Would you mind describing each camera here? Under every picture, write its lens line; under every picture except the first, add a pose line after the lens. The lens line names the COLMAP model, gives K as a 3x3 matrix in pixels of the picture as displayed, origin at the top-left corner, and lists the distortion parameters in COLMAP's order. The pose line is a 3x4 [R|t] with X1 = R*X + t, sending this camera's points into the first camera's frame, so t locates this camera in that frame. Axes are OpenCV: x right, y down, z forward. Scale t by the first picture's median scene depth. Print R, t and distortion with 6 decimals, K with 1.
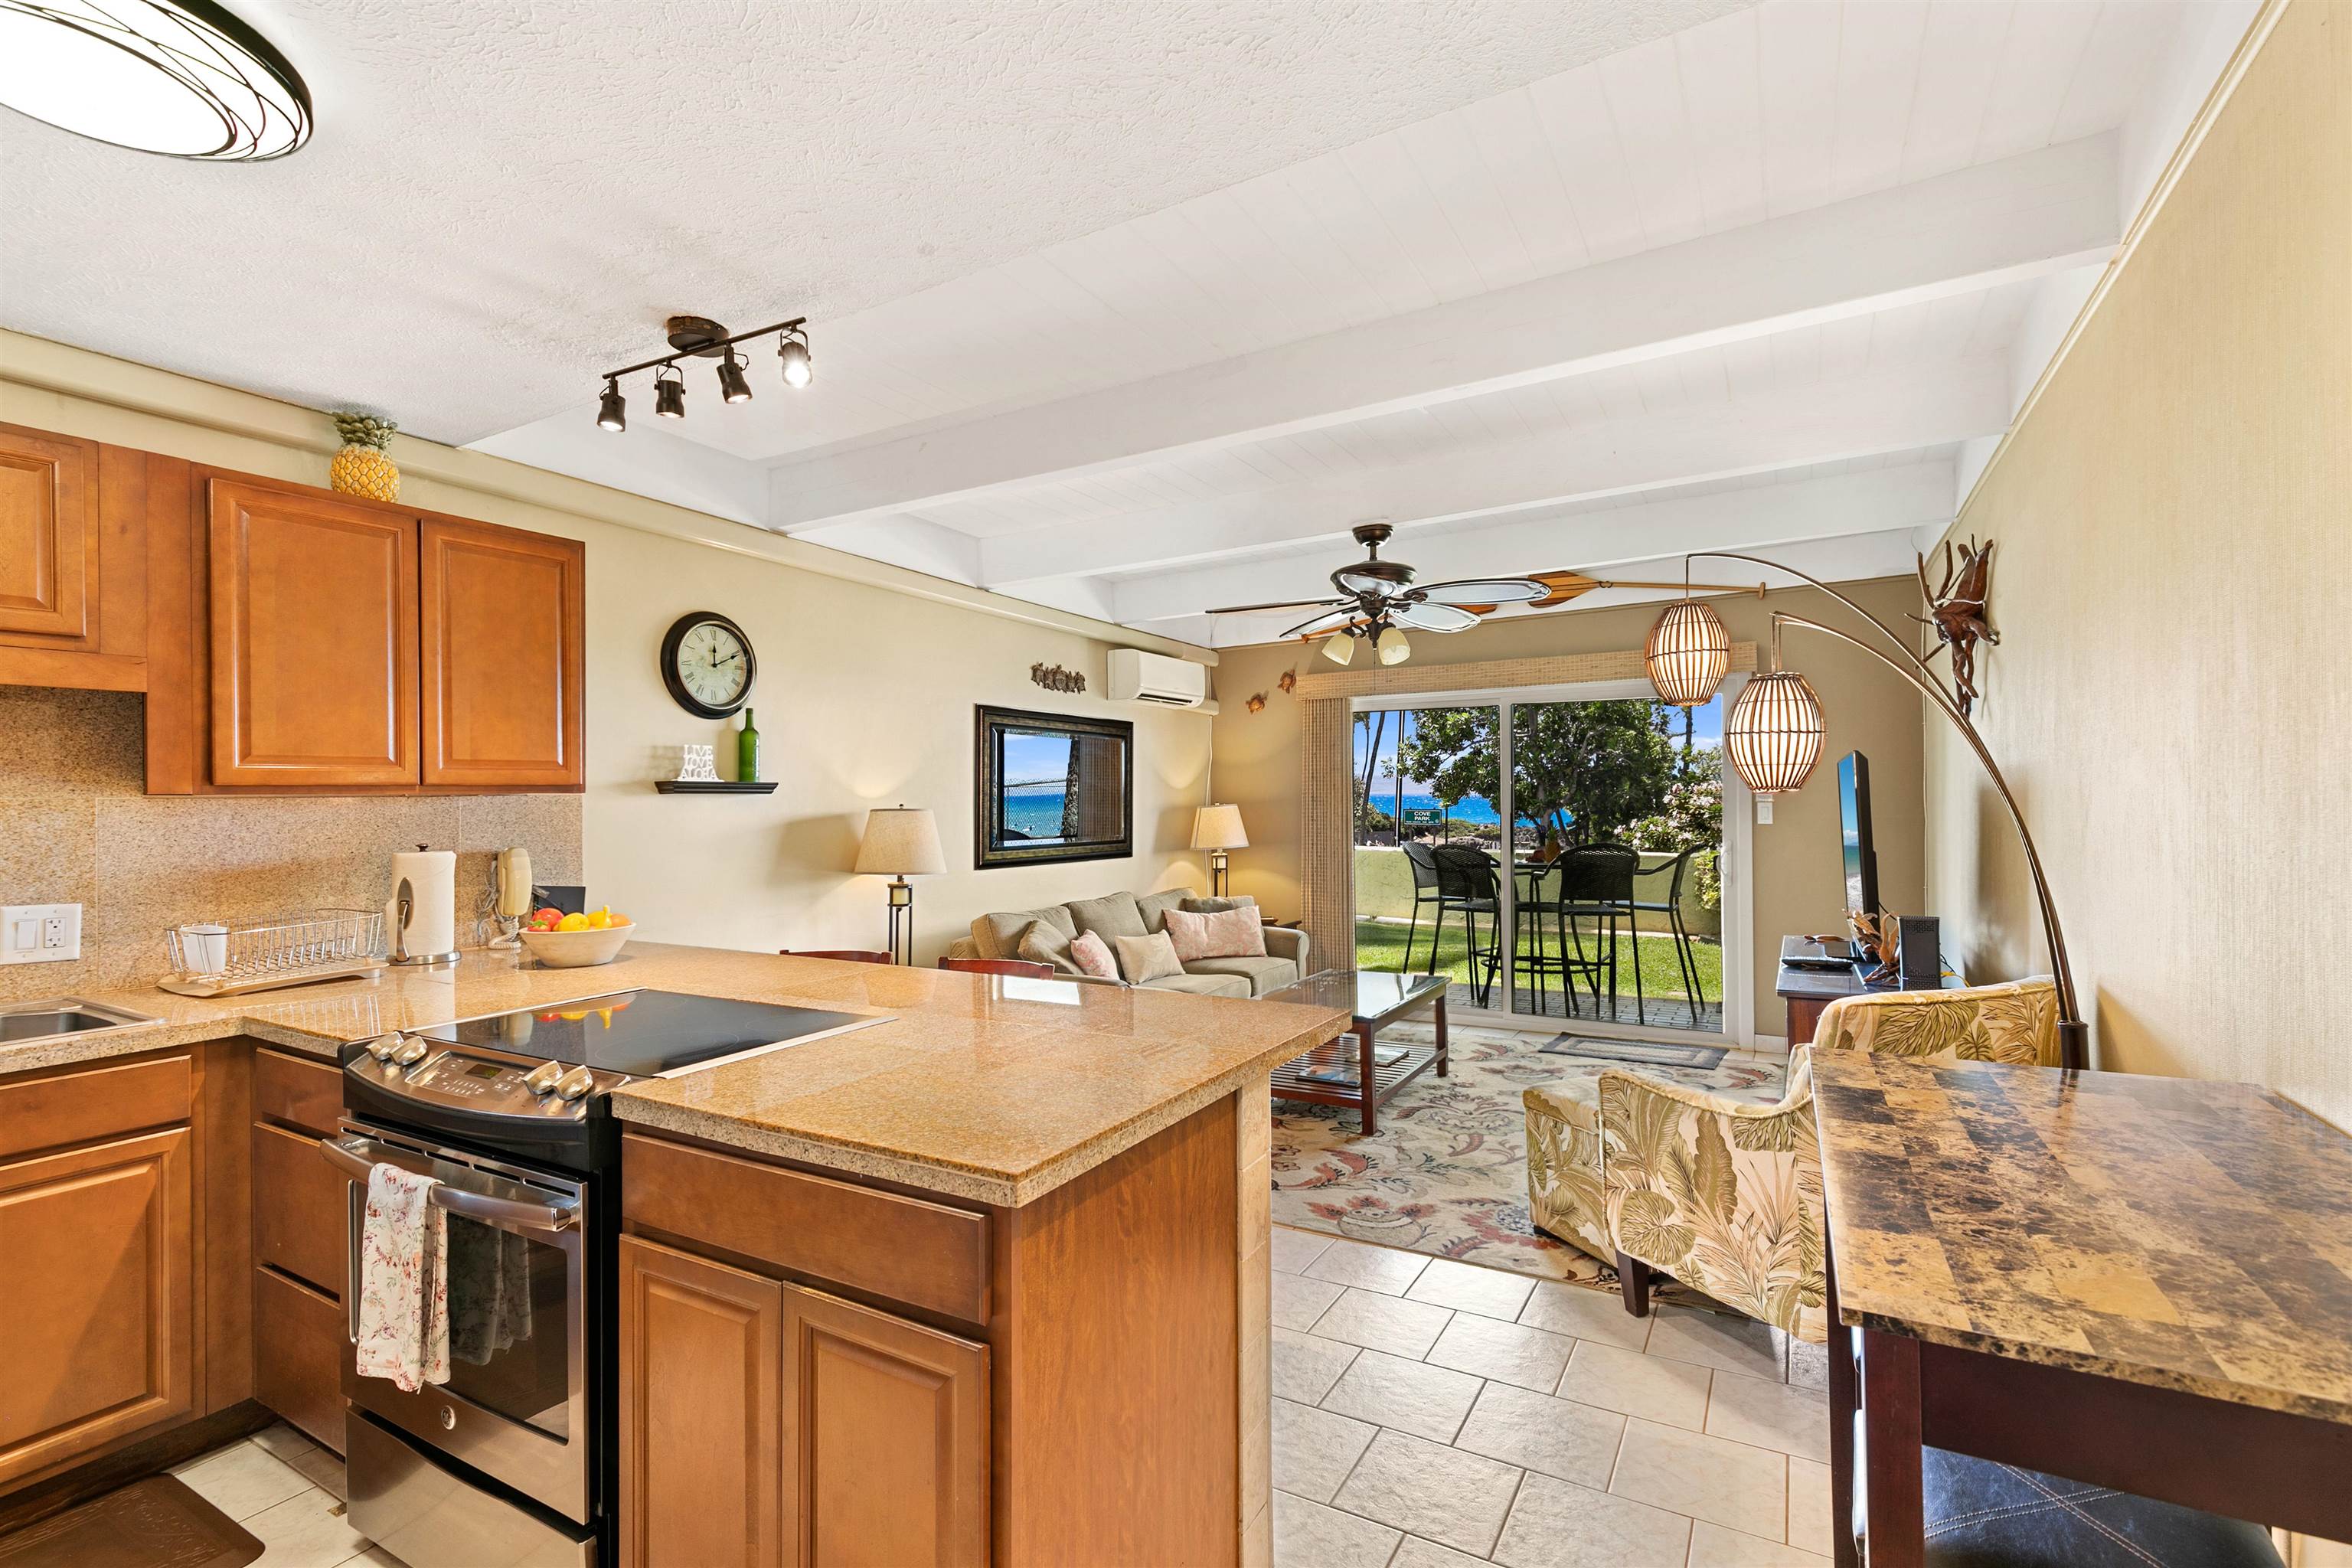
lens RADIAL K [[1072.8, 0, 1181.5], [0, 1072.8, 795.3], [0, 0, 1]] dist [0.013835, -0.001533]
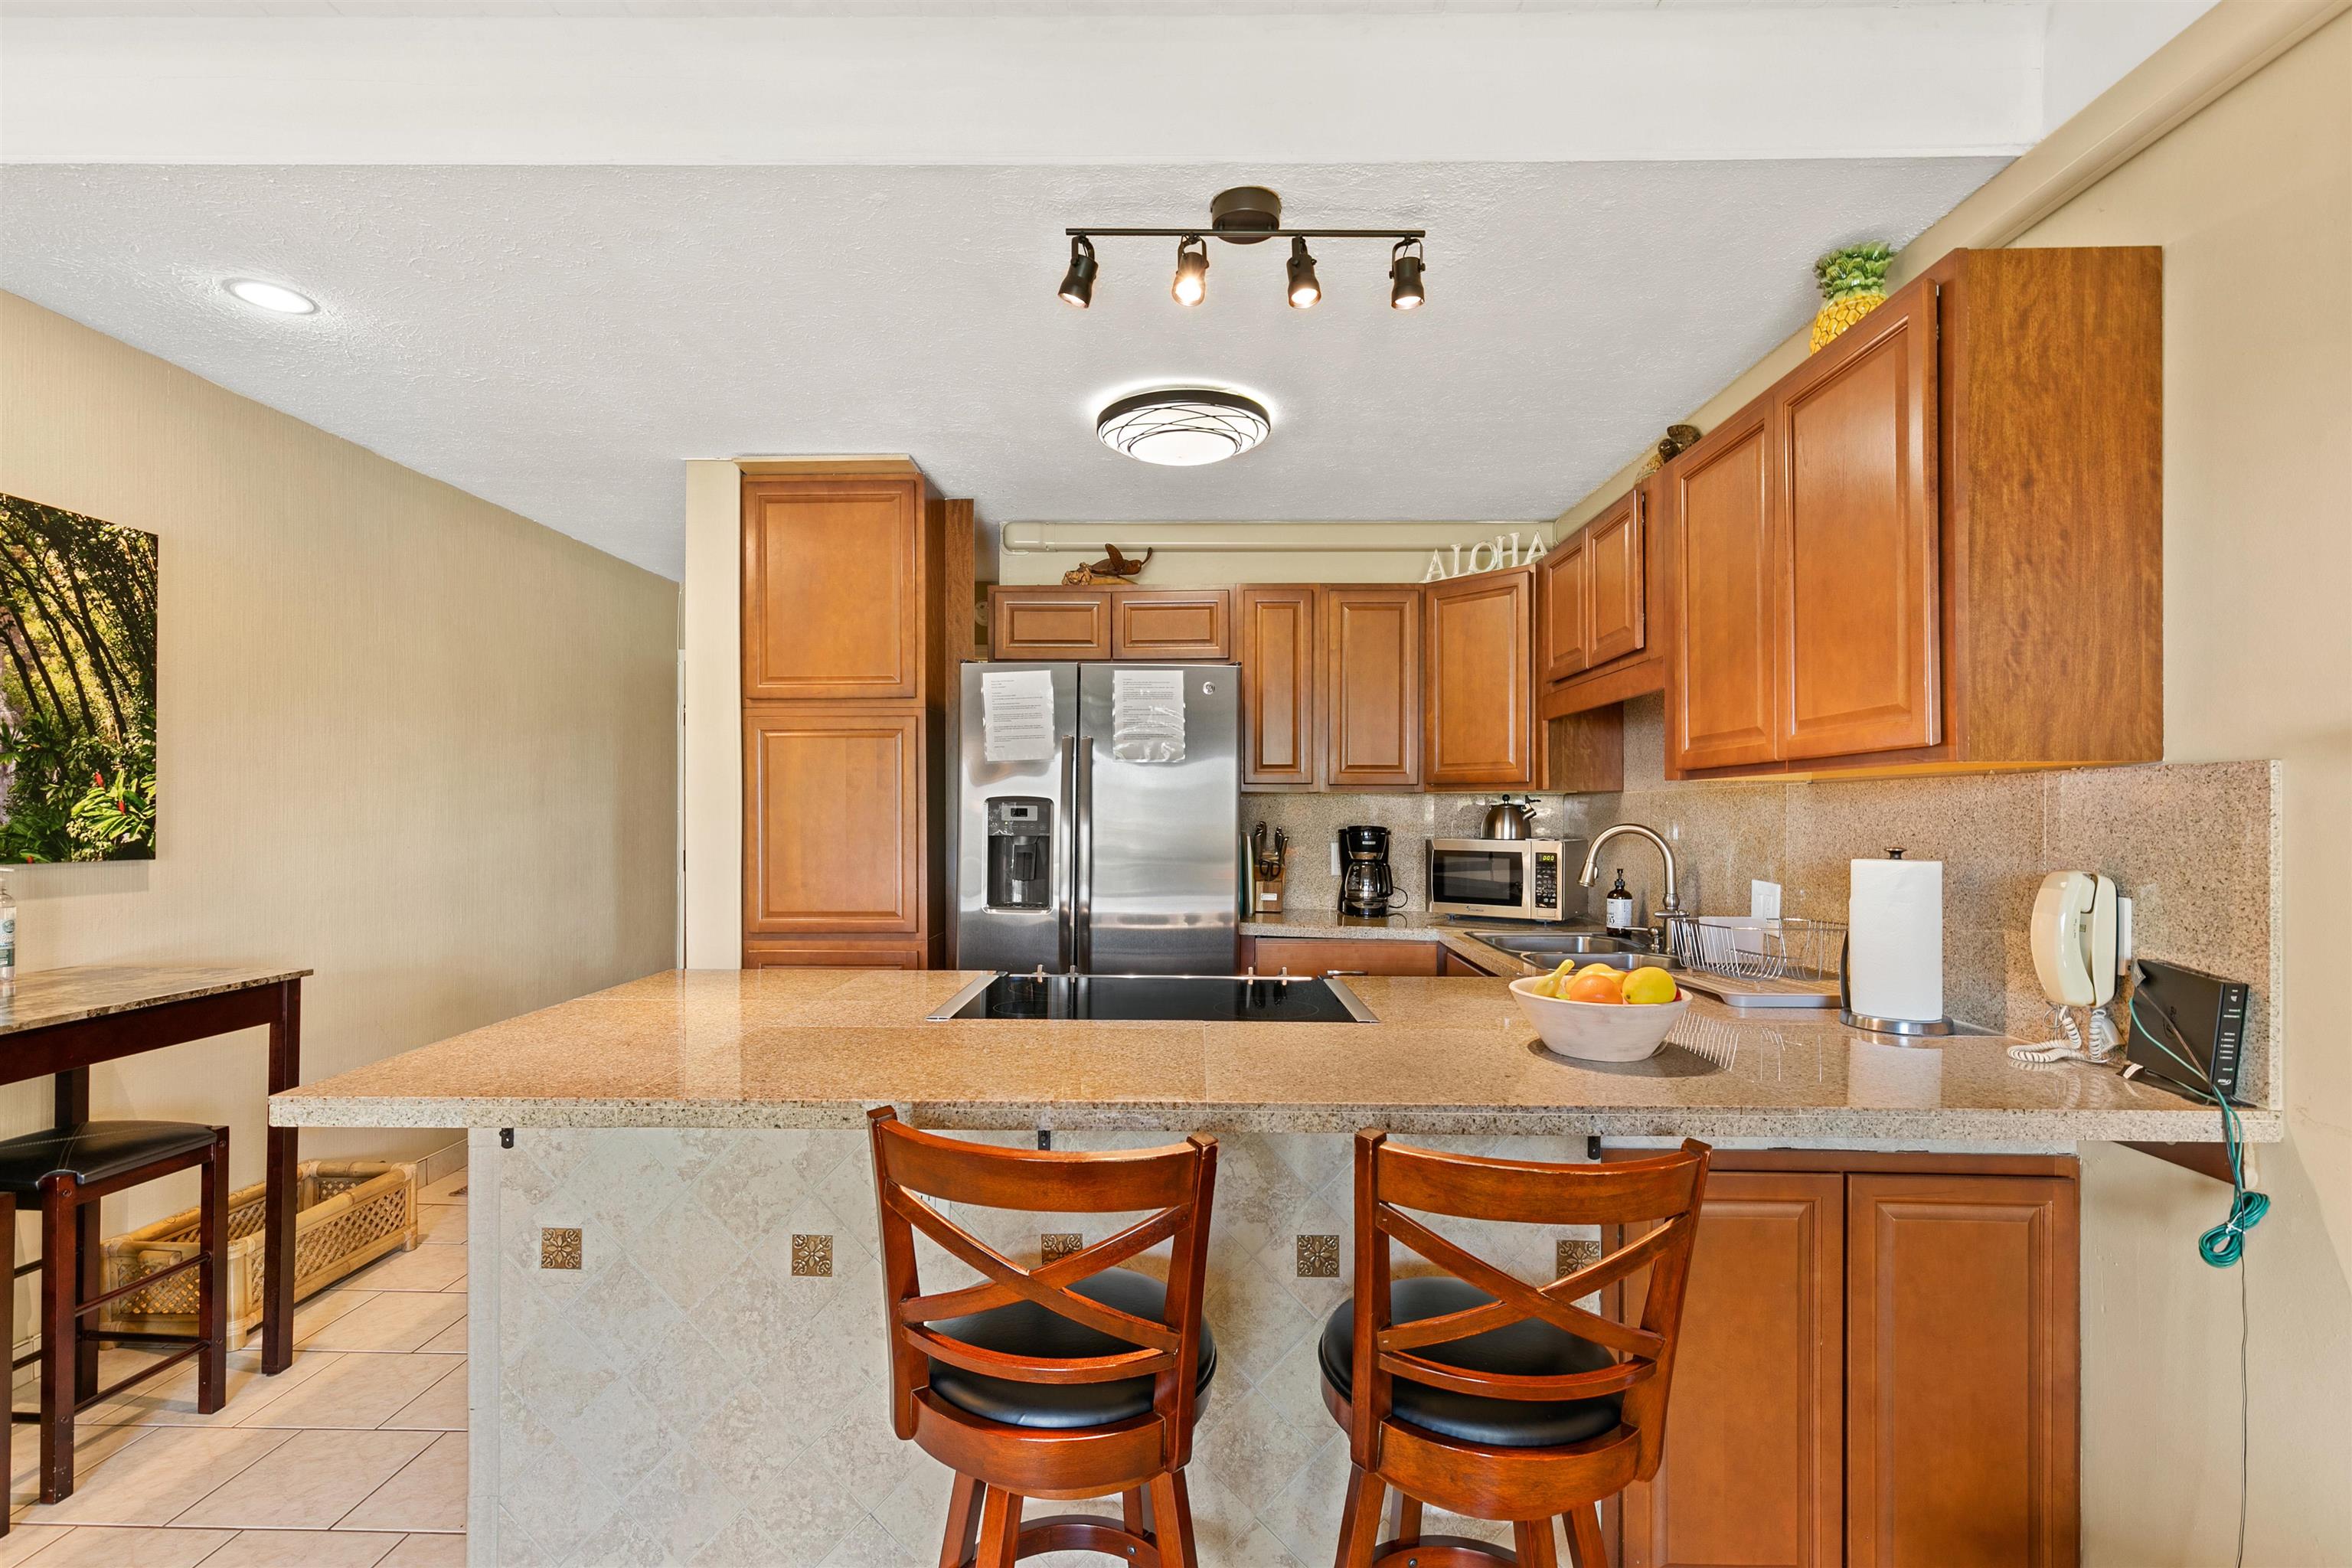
lens RADIAL K [[1072.8, 0, 1177.8], [0, 1072.8, 812.3], [0, 0, 1]] dist [0.013835, -0.001533]
pose [[-0.880143, 0.003180, -0.474698, -0.008216], [0.001356, 0.999990, 0.004184, 0.015739], [0.474707, 0.003039, -0.880139, 1.038487]]
